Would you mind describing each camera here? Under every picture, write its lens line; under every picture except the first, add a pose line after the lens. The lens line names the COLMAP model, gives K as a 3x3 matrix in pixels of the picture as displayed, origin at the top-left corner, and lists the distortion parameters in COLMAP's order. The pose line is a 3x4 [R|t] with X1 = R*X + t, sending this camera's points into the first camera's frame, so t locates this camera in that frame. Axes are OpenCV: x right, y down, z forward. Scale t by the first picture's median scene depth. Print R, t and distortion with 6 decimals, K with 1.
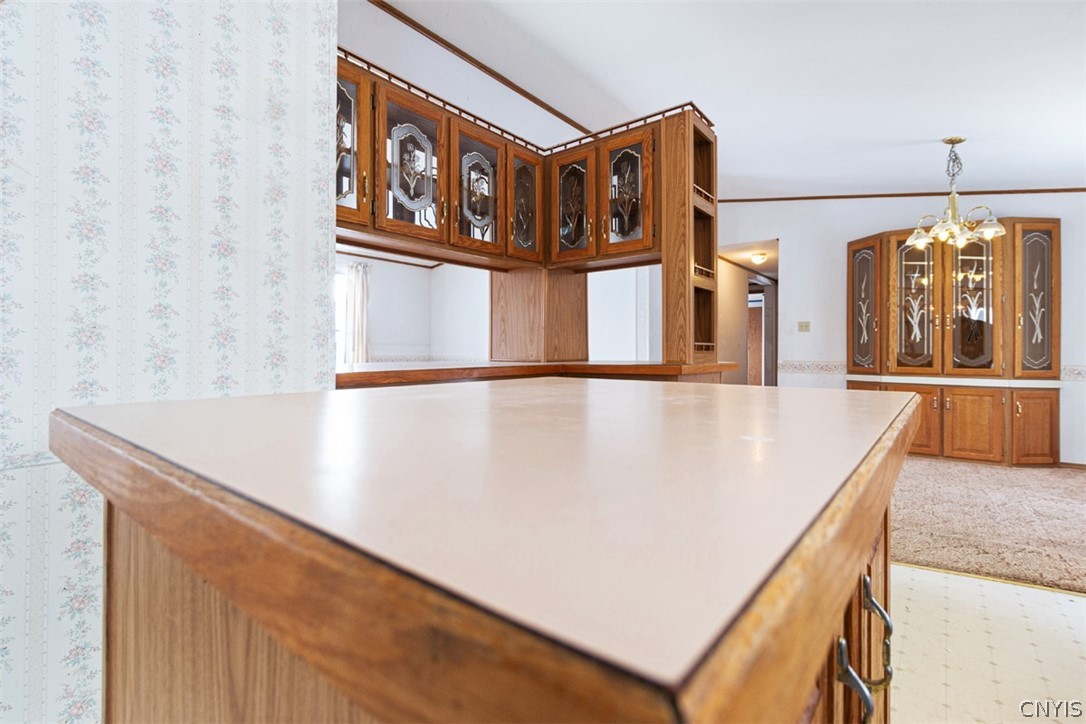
lens RADIAL K [[507.4, 0, 542.6], [0, 507.4, 341.6], [0, 0, 1]] dist [-0.000887, -0.000419]
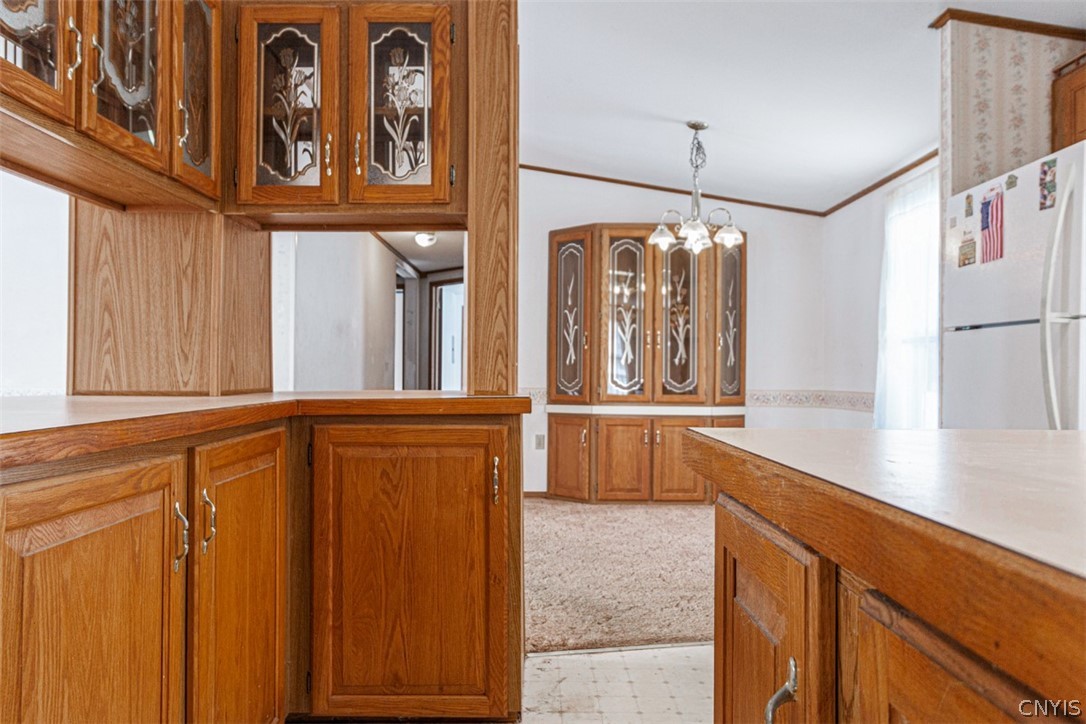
lens RADIAL K [[774.1, 0, 543.0], [0, 774.1, 362.0], [0, 0, 1]] dist [-0.002028, -0.003565]
pose [[0.779103, 0.011721, 0.626787, -0.159420], [-0.014981, 0.999888, -0.000076, 0.000863], [-0.626717, -0.009331, 0.779191, 0.127204]]
